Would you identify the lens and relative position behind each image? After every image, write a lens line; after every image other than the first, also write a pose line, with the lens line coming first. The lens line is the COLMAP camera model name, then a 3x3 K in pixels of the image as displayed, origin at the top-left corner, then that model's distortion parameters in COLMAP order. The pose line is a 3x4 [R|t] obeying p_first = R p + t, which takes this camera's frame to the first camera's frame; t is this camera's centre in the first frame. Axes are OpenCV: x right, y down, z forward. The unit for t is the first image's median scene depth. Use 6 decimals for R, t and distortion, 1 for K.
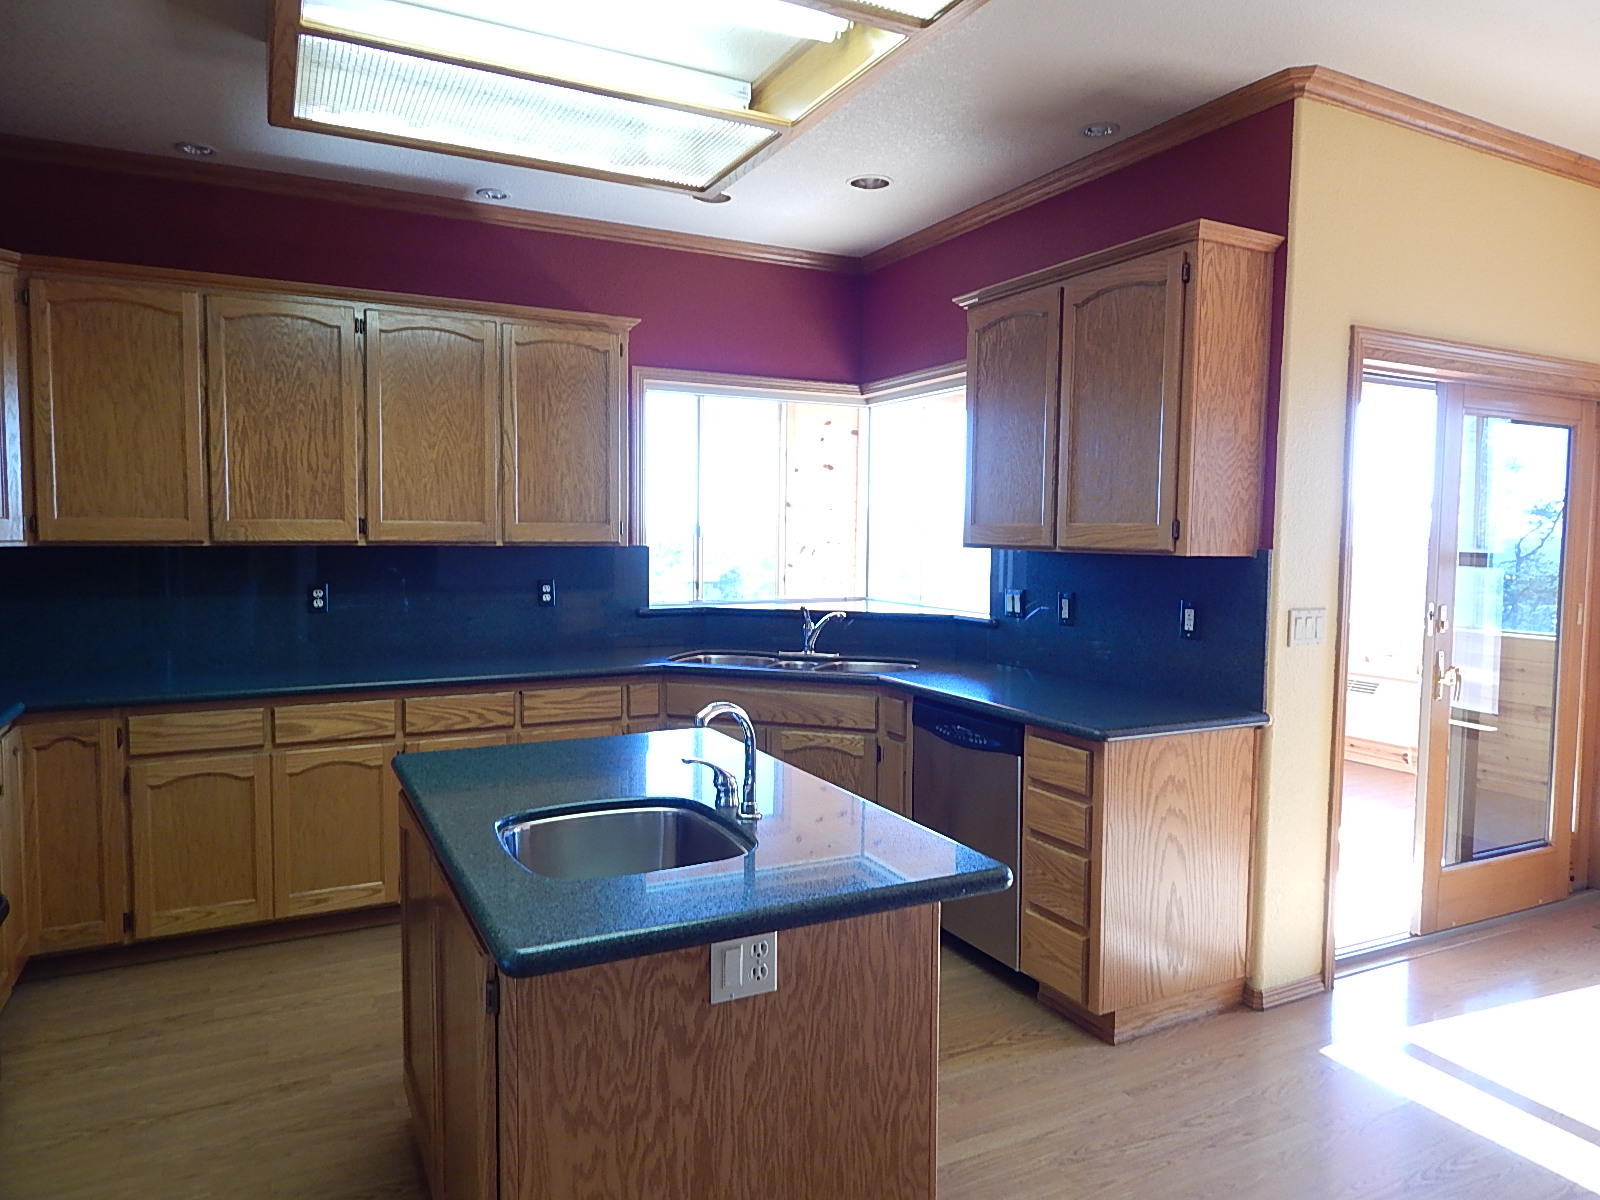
lens RADIAL K [[1062.1, 0, 802.9], [0, 1062.1, 602.7], [0, 0, 1]] dist [0.003373, -0.004886]
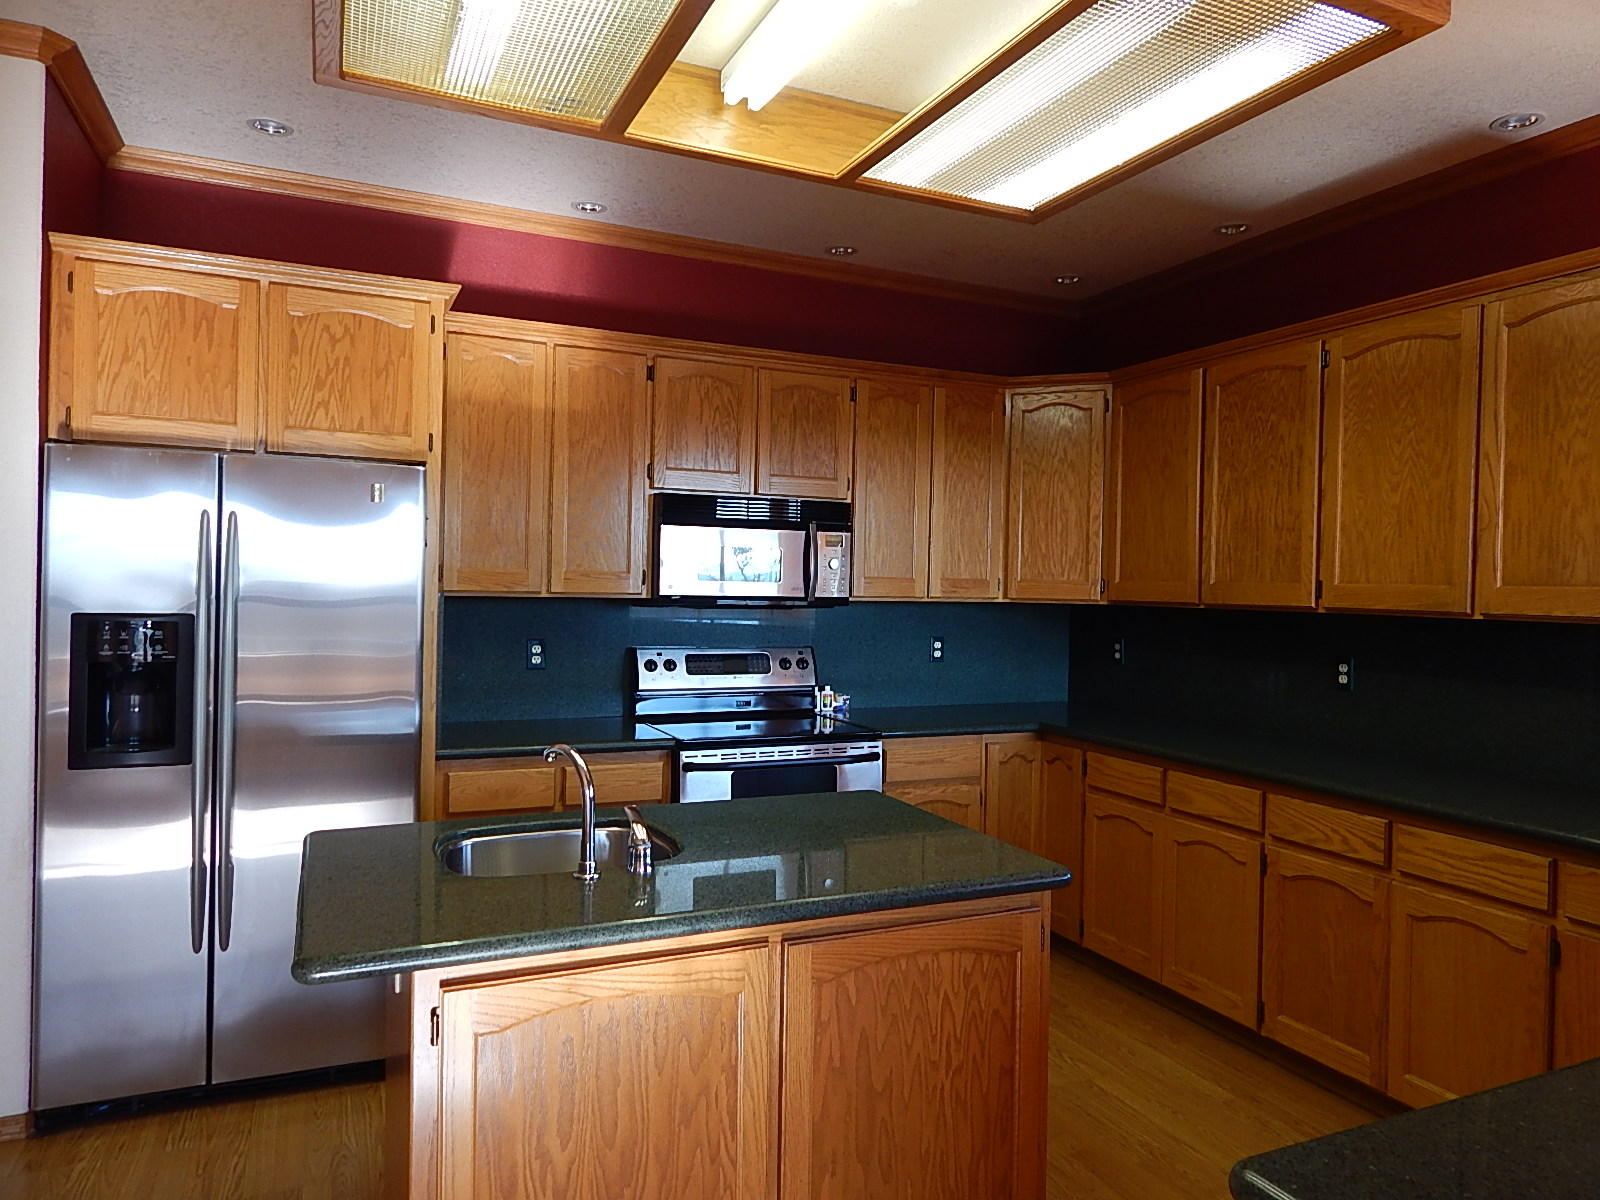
lens RADIAL K [[1062.1, 0, 802.8], [0, 1062.1, 591.0], [0, 0, 1]] dist [0.003373, -0.004886]
pose [[-0.056776, -0.000600, -0.998387, 0.473252], [-0.086792, 0.996217, 0.004337, -0.039443], [0.994607, 0.086898, -0.056613, 0.644990]]
